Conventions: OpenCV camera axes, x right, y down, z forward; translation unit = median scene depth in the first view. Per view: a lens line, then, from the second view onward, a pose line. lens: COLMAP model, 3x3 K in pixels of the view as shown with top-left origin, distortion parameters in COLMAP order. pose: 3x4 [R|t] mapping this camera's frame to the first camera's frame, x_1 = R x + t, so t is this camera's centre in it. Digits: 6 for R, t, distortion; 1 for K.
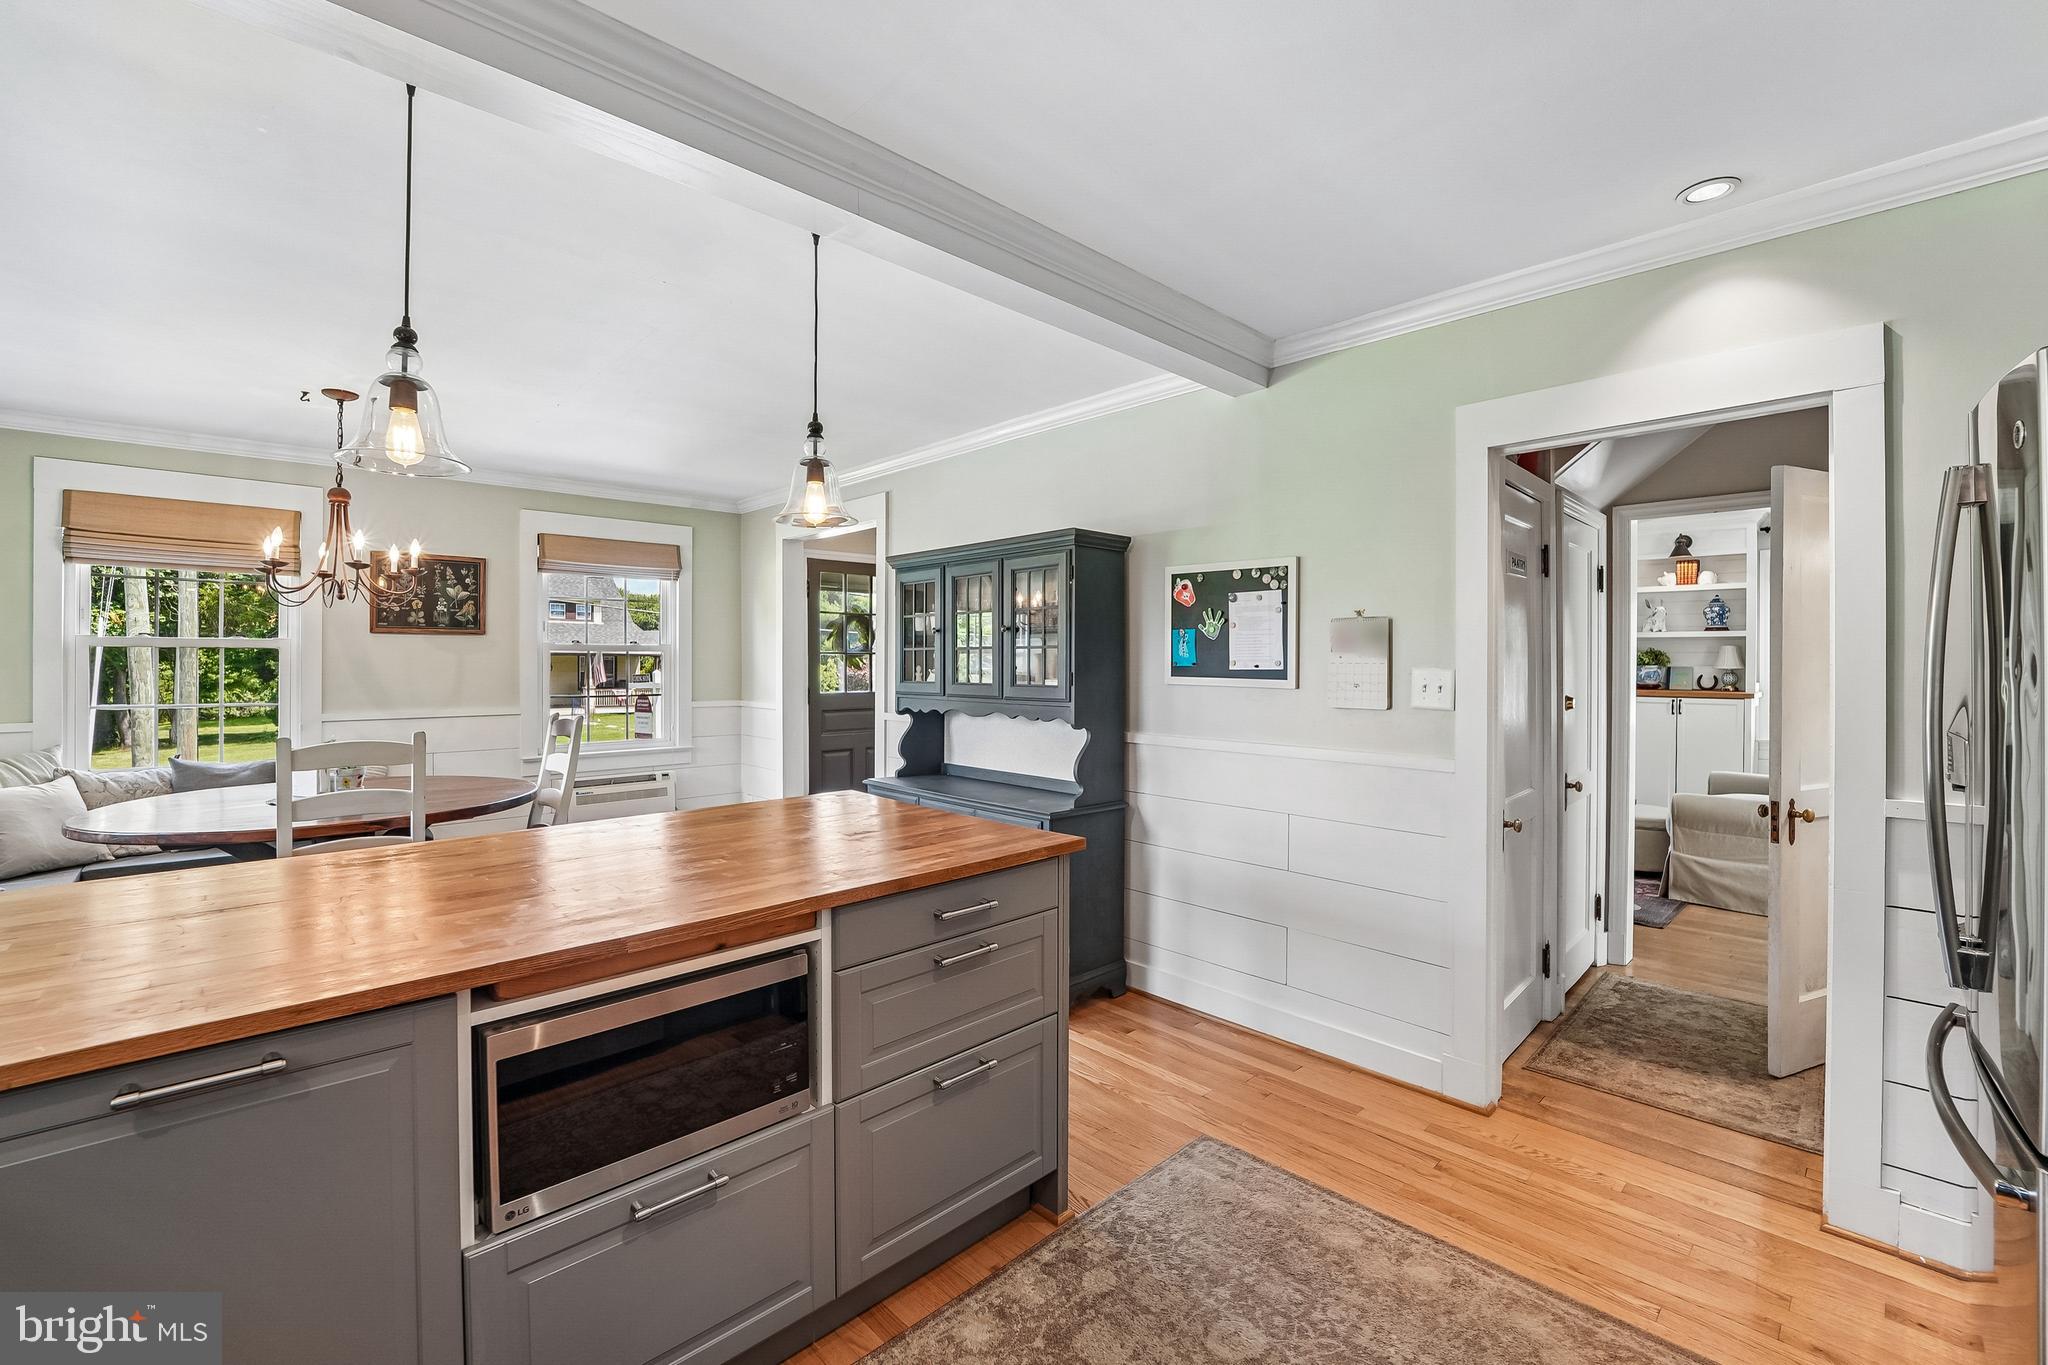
lens RADIAL K [[848.3, 0, 1028.5], [0, 848.3, 659.8], [0, 0, 1]] dist [-0.031703, 0.000101]
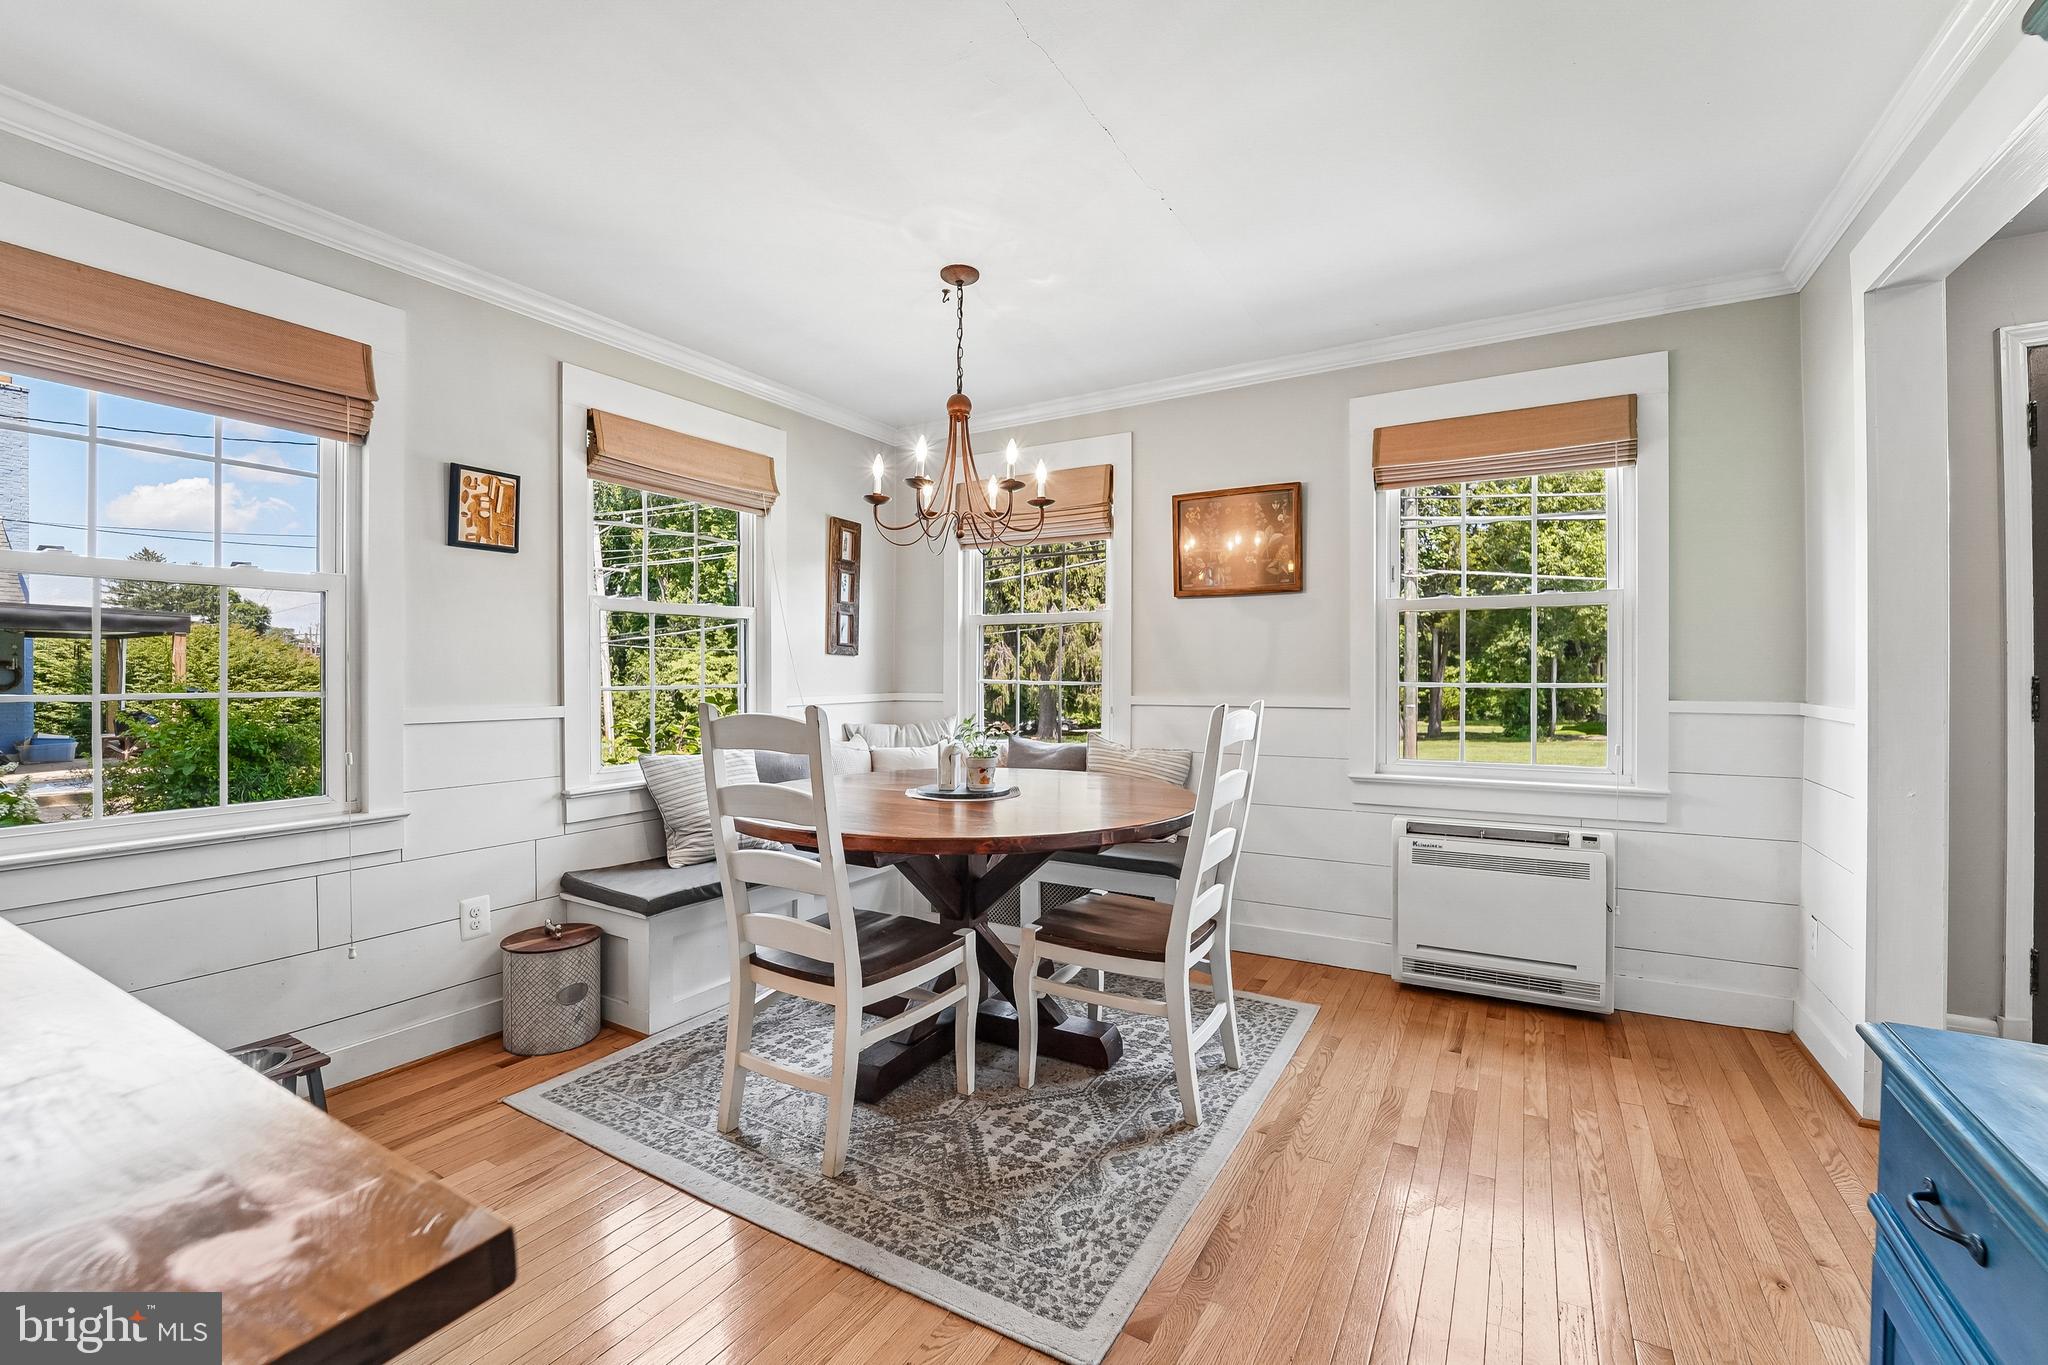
lens RADIAL K [[848.2, 0, 1034.8], [0, 848.2, 674.3], [0, 0, 1]] dist [-0.031242, 0.004377]
pose [[0.286533, -0.000352, -0.958070, -0.041188], [0.004015, 0.999992, 0.000833, 0.038754], [0.958062, -0.004085, 0.286532, 0.605713]]
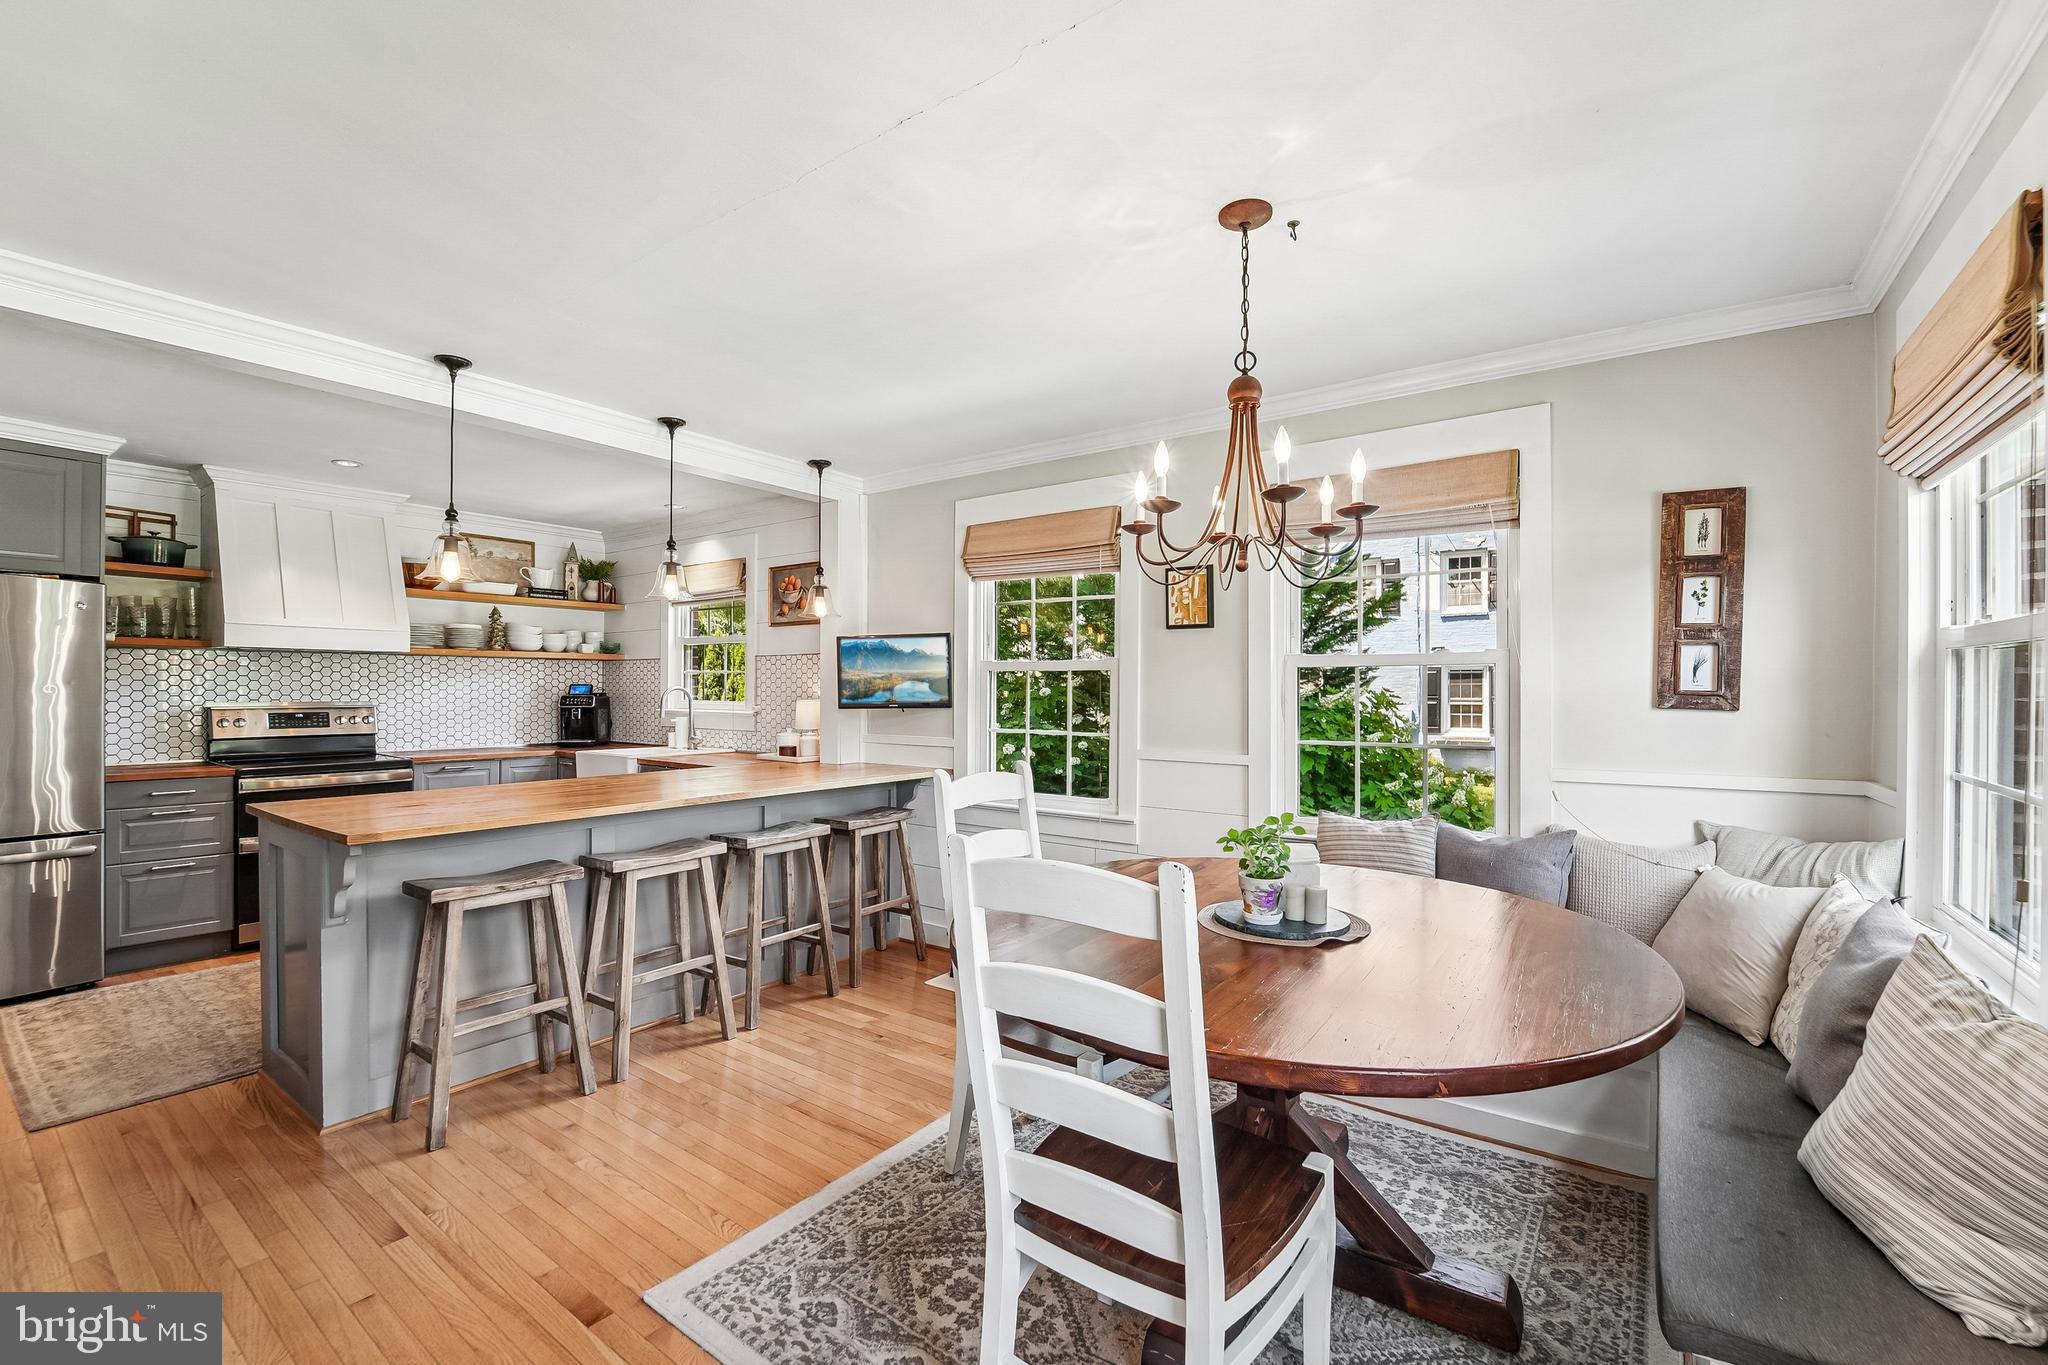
lens RADIAL K [[855.2, 0, 1035.5], [0, 855.2, 687.0], [0, 0, 1]] dist [-0.035145, 0.004888]
pose [[-0.981757, -0.003970, -0.190096, -0.418379], [-0.003100, 0.999983, -0.004874, 0.008141], [0.190112, -0.004196, -0.981753, 1.115819]]
